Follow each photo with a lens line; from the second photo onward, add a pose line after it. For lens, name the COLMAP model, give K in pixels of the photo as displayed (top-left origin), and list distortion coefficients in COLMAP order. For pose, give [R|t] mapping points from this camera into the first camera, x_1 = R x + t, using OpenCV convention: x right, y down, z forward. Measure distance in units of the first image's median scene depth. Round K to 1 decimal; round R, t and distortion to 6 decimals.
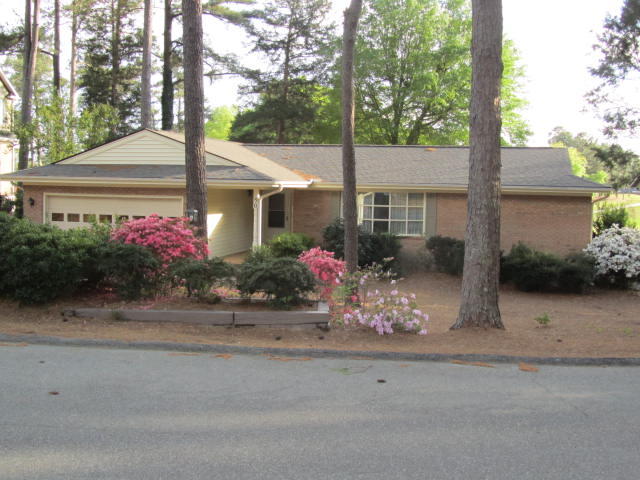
lens RADIAL K [[839.9, 0, 320.0], [0, 839.9, 240.0], [0, 0, 1]] dist [-0.011265, -0.002012]
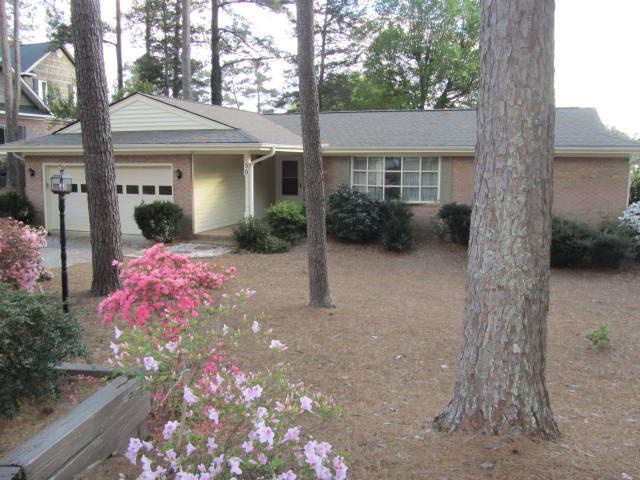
lens RADIAL K [[596.4, 0, 320.0], [0, 596.4, 240.0], [0, 0, 1]] dist [-0.039280, -0.003640]
pose [[0.994636, -0.002555, -0.103402, 0.062514], [0.009186, 0.997927, 0.063698, -0.007196], [0.103025, -0.064307, 0.992598, 0.335458]]
